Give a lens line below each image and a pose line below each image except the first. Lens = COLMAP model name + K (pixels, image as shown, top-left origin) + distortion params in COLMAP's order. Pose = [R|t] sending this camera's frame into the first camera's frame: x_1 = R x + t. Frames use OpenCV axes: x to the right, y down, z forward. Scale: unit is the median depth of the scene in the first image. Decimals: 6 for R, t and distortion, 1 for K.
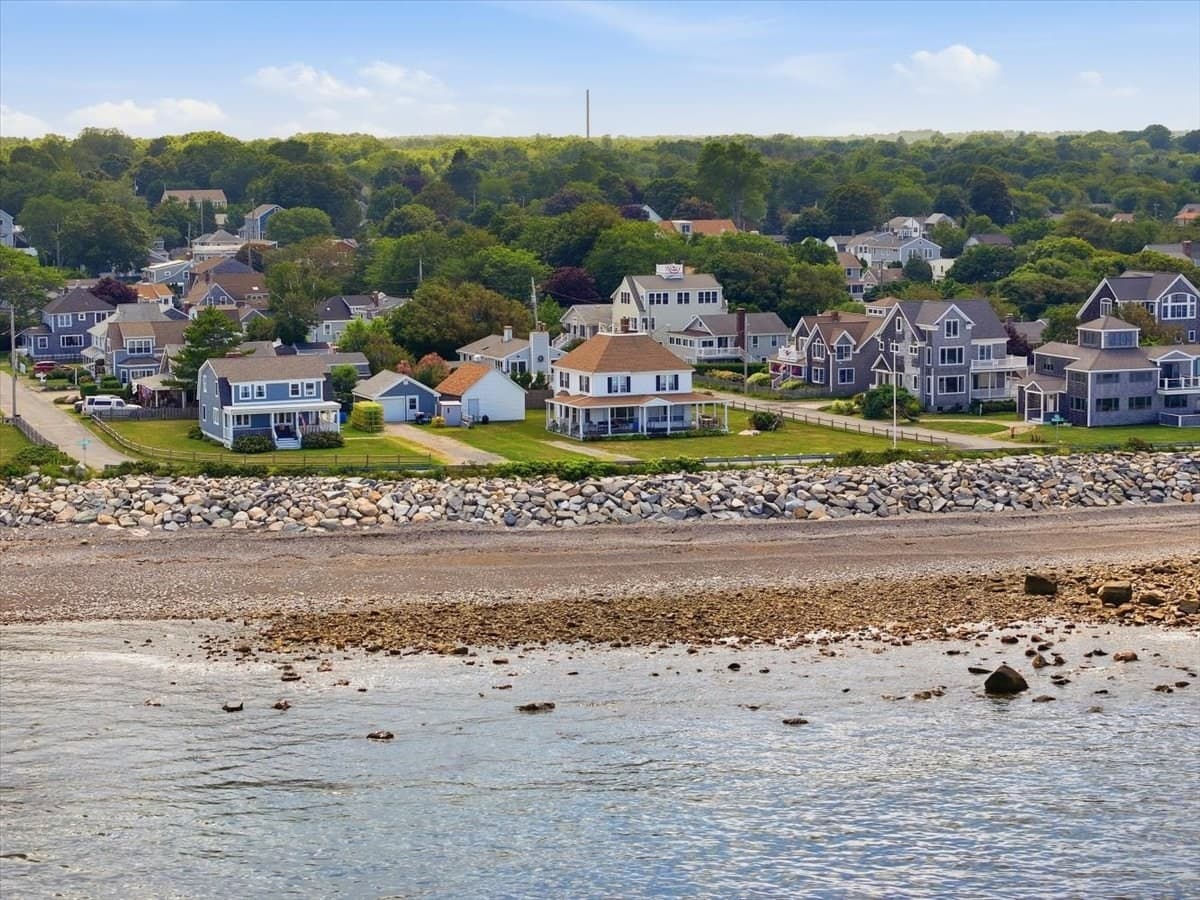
lens RADIAL K [[2450.2, 0, 600.0], [0, 2450.2, 450.0], [0, 0, 1]] dist [-0.132825, -0.067861]
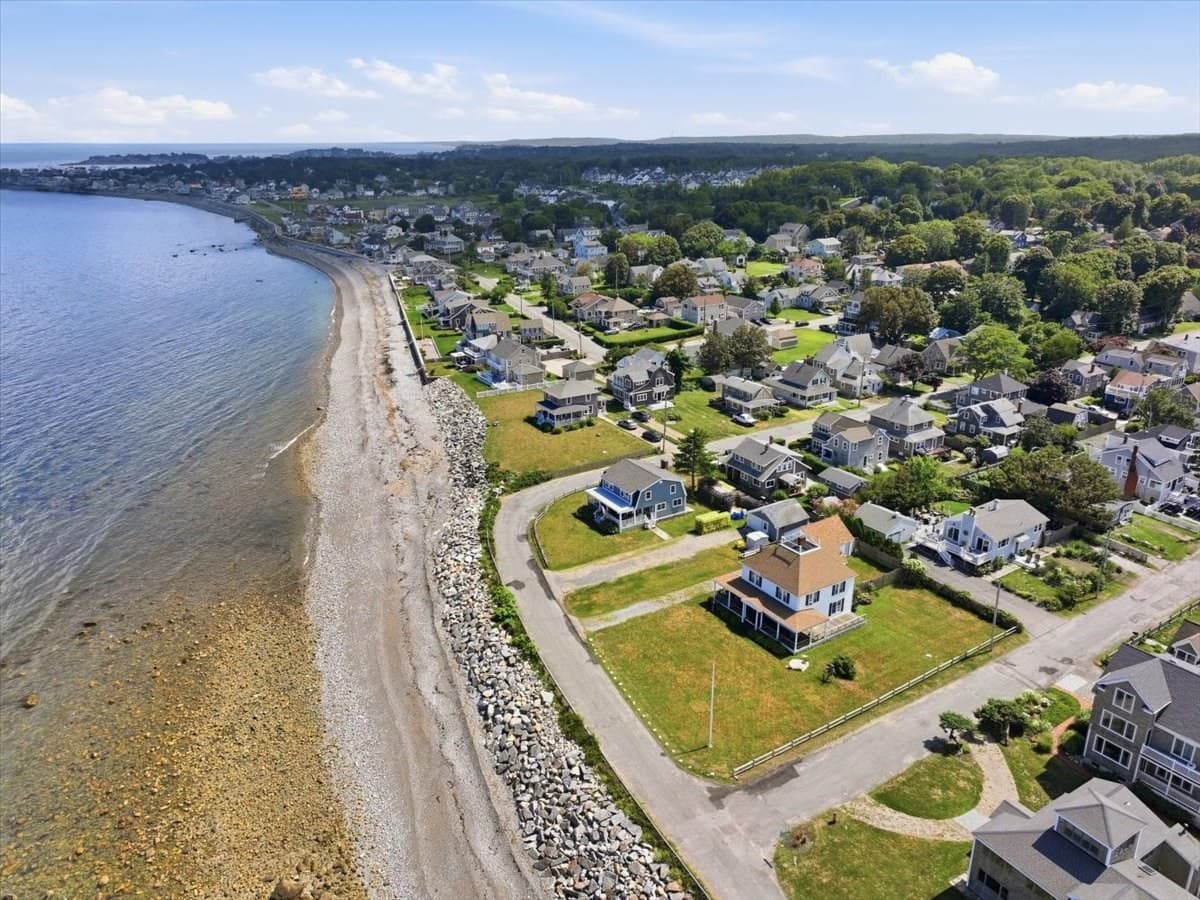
lens RADIAL K [[854.1, 0, 599.1], [0, 854.1, 448.4], [0, 0, 1]] dist [0.003523, 0.007895]
pose [[0.175011, 0.342951, -0.922906, 0.335501], [-0.113812, 0.938136, 0.327029, -0.198216], [0.977966, 0.047805, 0.203216, 0.667970]]
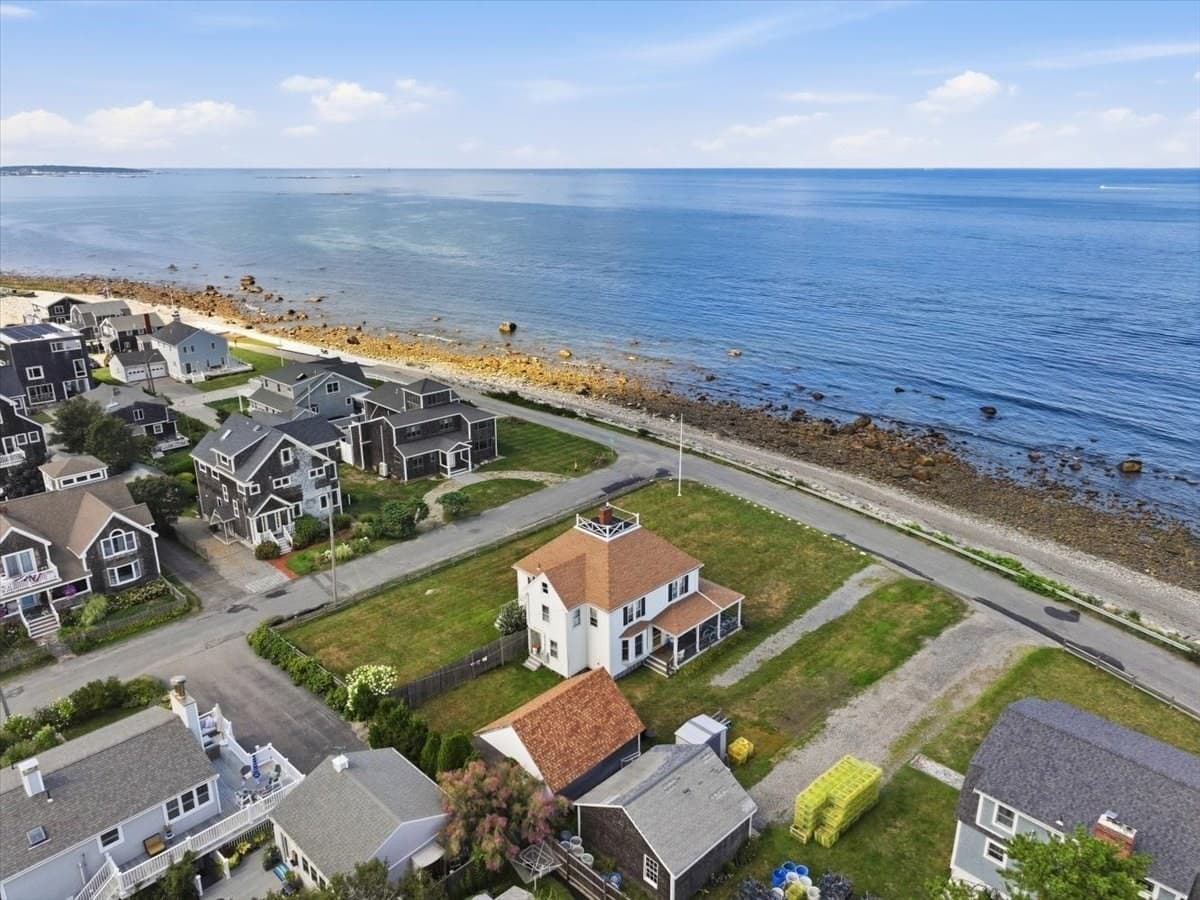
lens RADIAL K [[847.4, 0, 600.0], [0, 847.4, 450.0], [0, 0, 1]] dist [0.008161, 0.001212]
pose [[-0.380245, -0.286718, 0.879322, -0.189850], [0.111634, 0.929557, 0.351372, -0.141029], [-0.918124, 0.231770, -0.321452, 0.910551]]
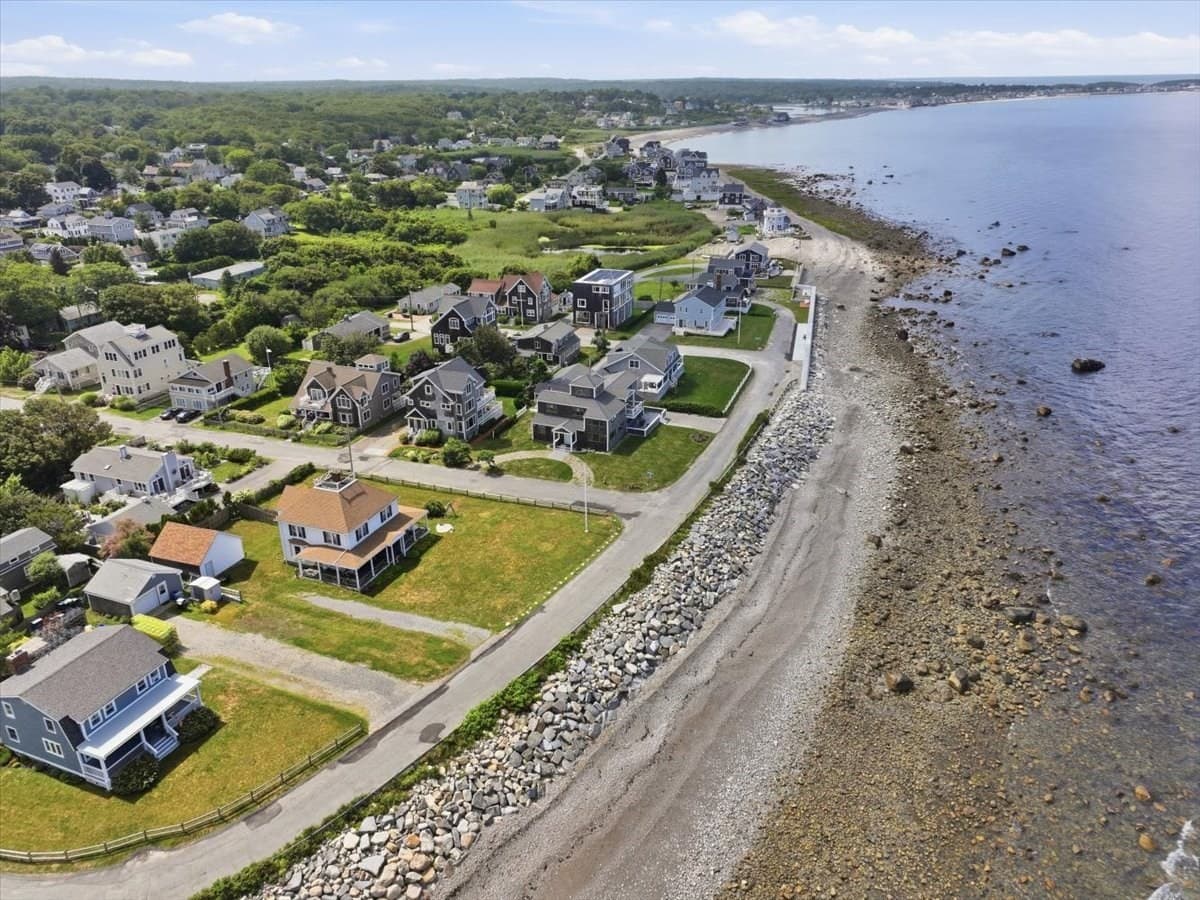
lens RADIAL K [[854.1, 0, 599.1], [0, 854.1, 448.4], [0, 0, 1]] dist [0.003523, 0.007895]
pose [[0.693160, -0.282224, 0.663233, -0.154162], [0.086404, 0.946056, 0.312270, -0.159653], [-0.715586, -0.159147, 0.680154, 0.508127]]
